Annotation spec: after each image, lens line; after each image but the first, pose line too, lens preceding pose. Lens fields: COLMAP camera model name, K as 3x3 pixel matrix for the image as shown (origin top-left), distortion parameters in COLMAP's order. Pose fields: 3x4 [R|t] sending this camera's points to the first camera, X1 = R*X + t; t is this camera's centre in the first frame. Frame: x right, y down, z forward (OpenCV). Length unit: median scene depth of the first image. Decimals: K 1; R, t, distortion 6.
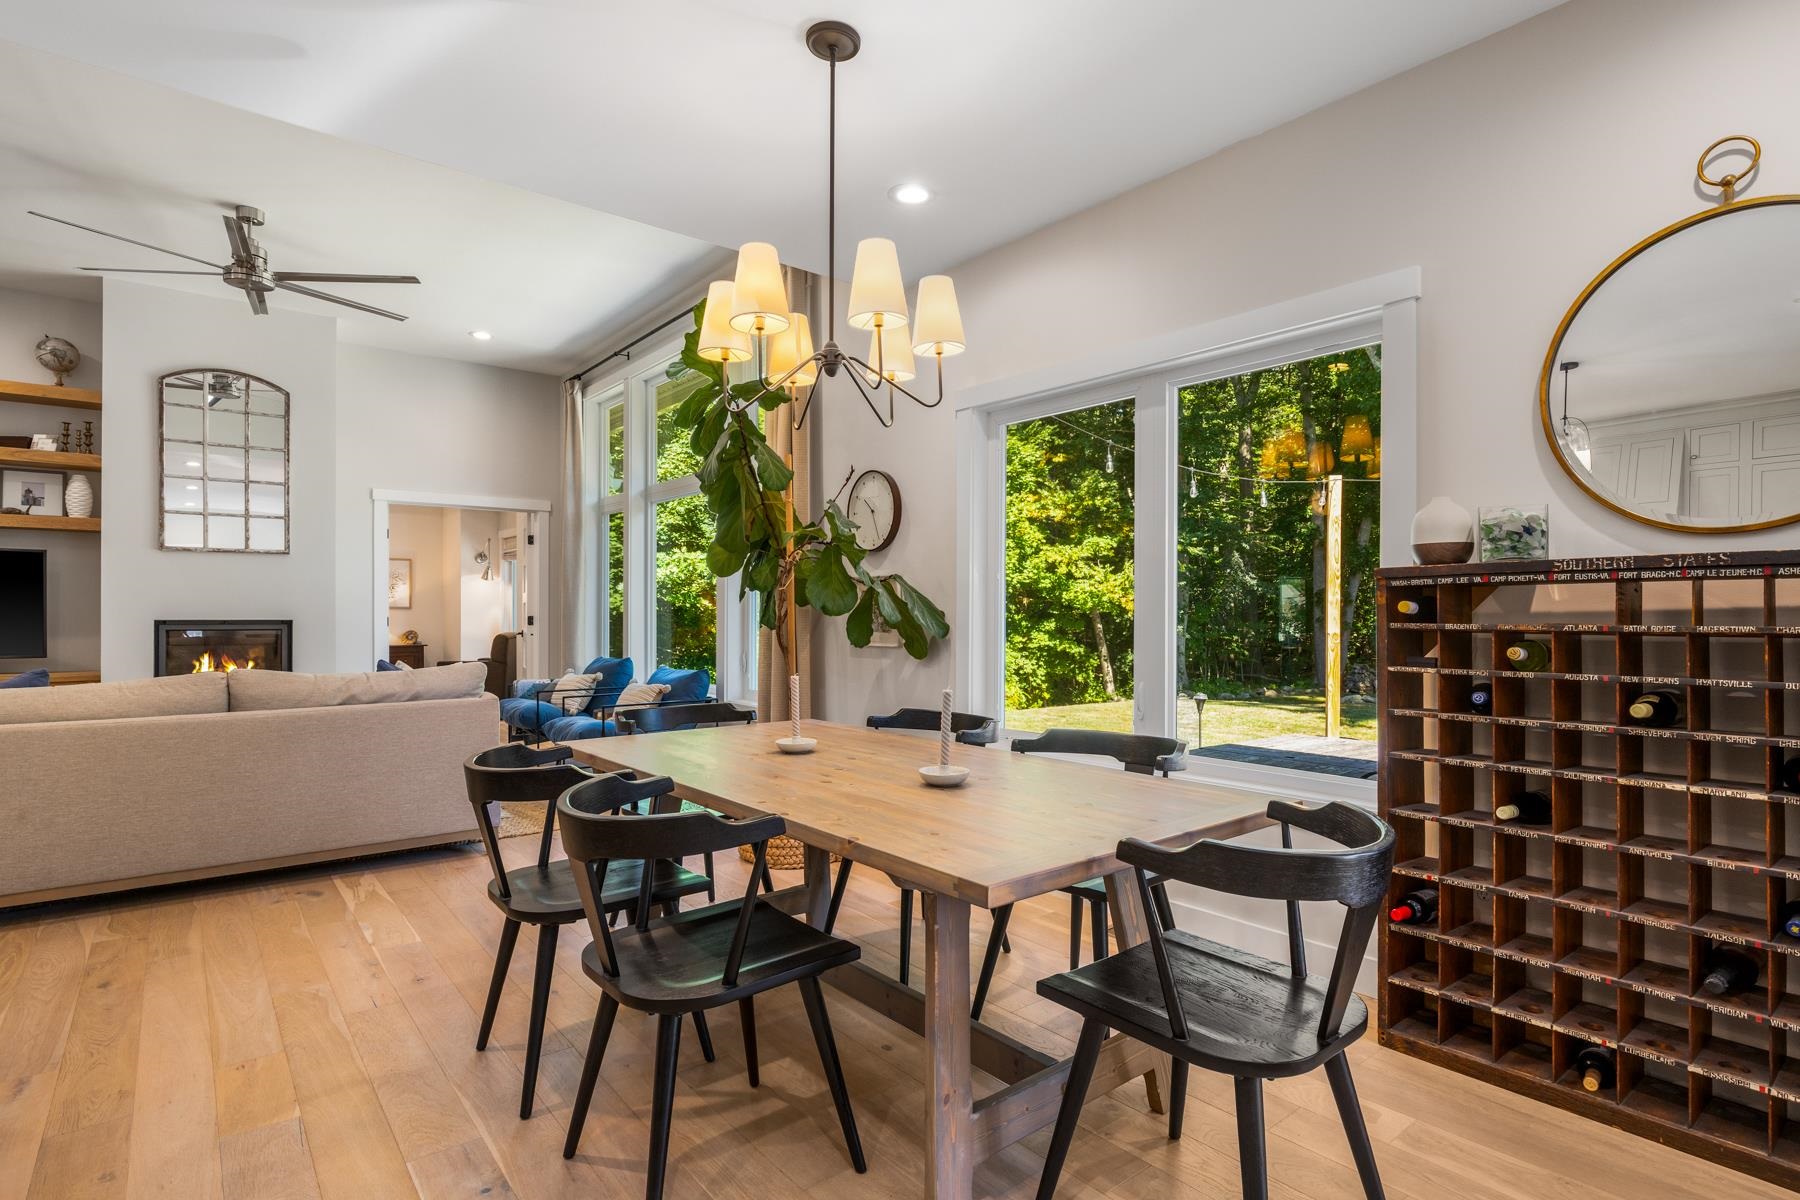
lens RADIAL K [[885.6, 0, 902.7], [0, 885.6, 613.6], [0, 0, 1]] dist [0.005125, -0.000591]
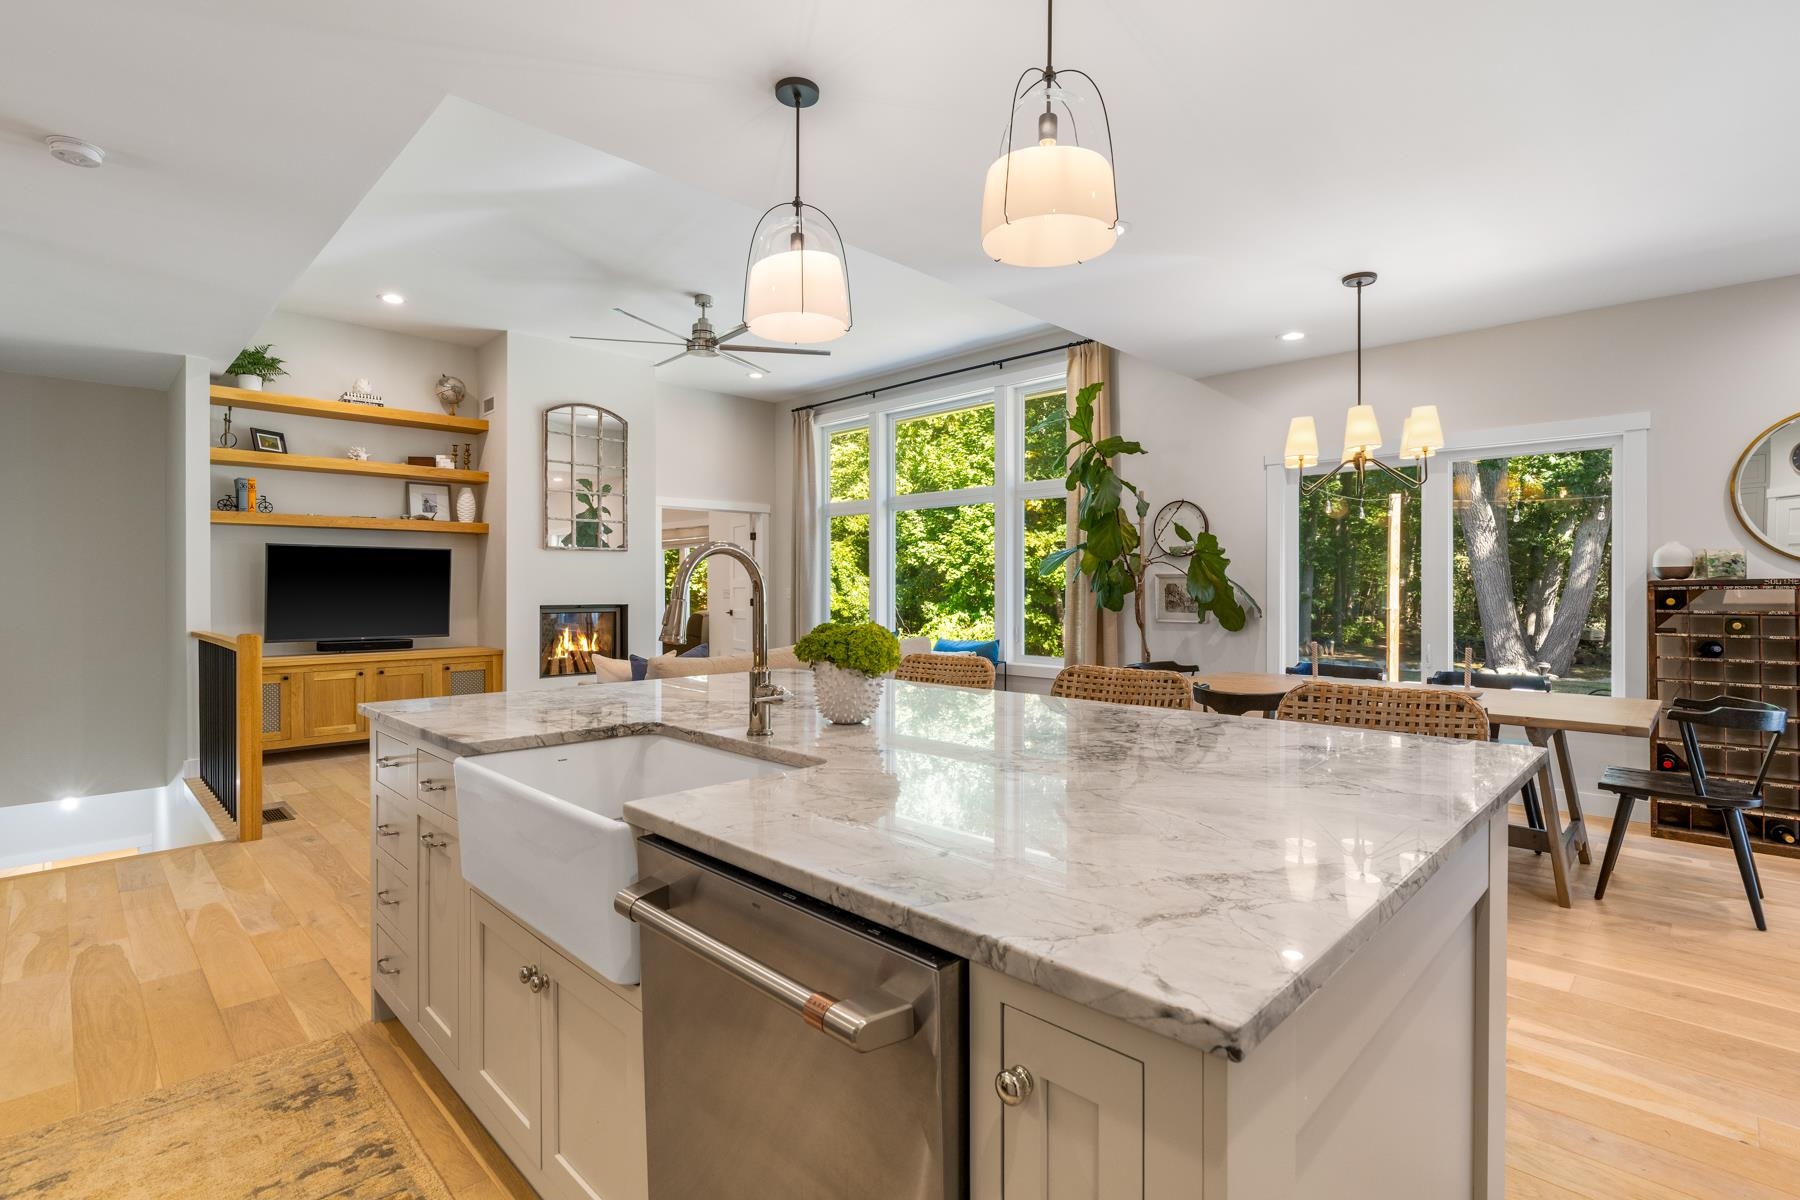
lens RADIAL K [[822.1, 0, 895.3], [0, 822.1, 588.5], [0, 0, 1]] dist [-0.005752, 0.001074]
pose [[0.993555, -0.003245, 0.113309, -0.473106], [0.003088, 0.999994, 0.001555, -0.016582], [-0.113313, -0.001195, 0.993559, -0.201362]]
